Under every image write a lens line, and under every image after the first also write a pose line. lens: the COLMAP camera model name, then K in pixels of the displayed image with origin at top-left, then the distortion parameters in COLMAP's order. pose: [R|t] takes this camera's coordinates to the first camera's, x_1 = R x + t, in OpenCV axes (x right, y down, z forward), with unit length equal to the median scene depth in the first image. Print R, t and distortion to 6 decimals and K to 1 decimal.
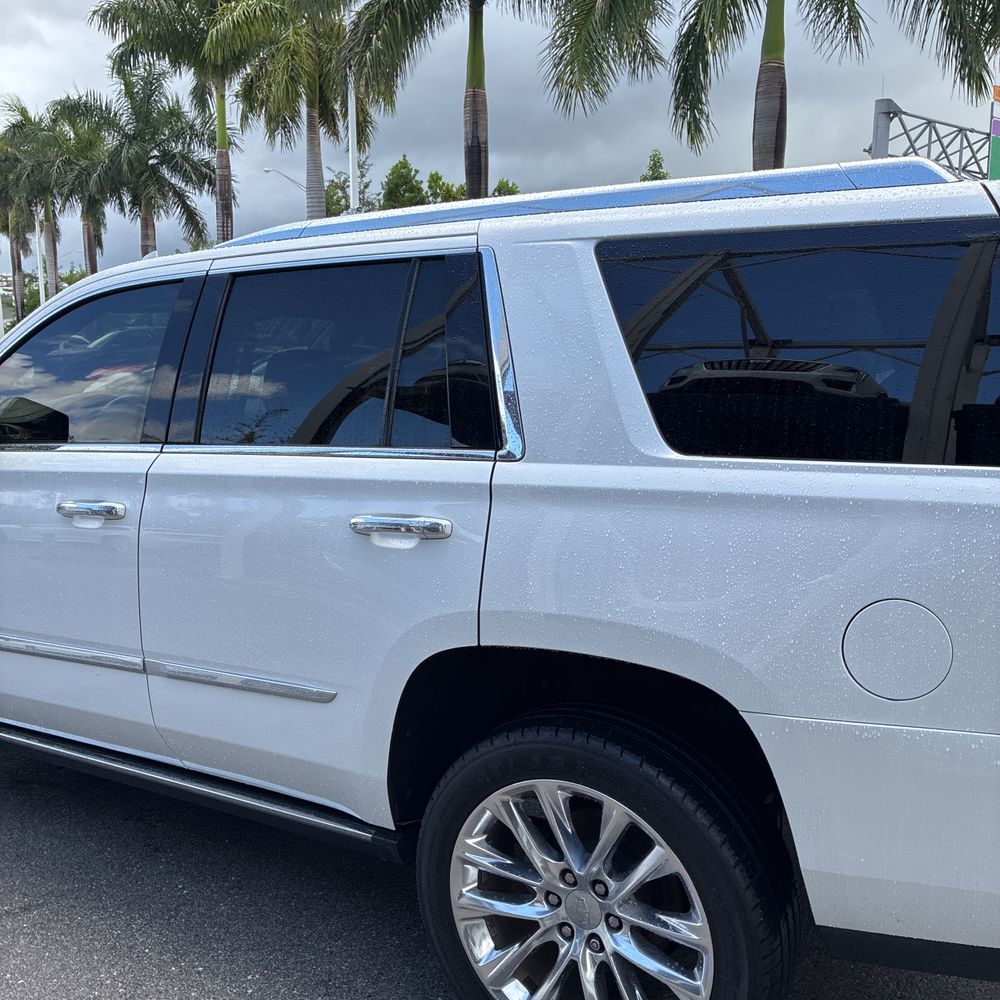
lens RADIAL K [[1012.6, 0, 505.7], [0, 1012.6, 496.8], [0, 0, 1]] dist [0.012947, 0.000634]
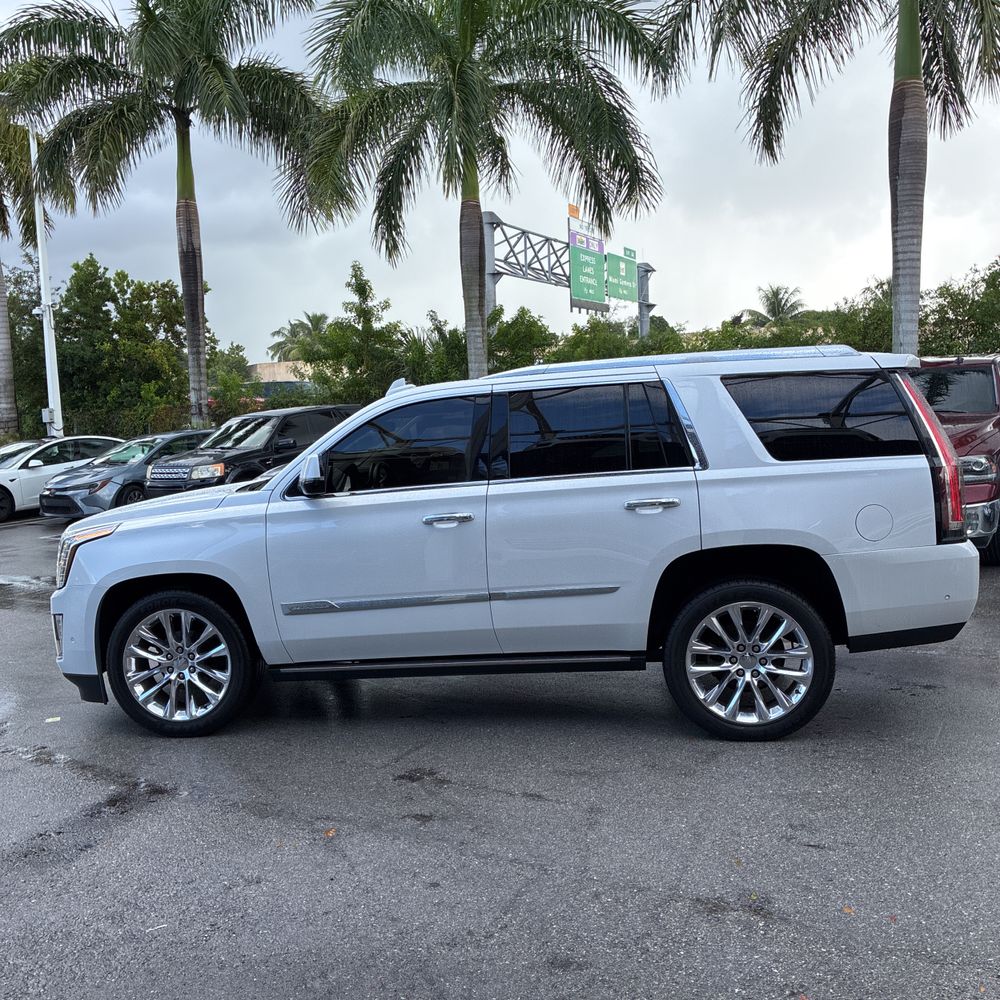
lens RADIAL K [[1012.6, 0, 505.7], [0, 1012.6, 496.8], [0, 0, 1]] dist [0.012947, 0.000634]
pose [[0.927930, -0.056979, 0.368374, -1.170890], [0.087075, 0.994040, -0.065586, 0.127346], [-0.362442, 0.092936, 0.927361, -0.905186]]
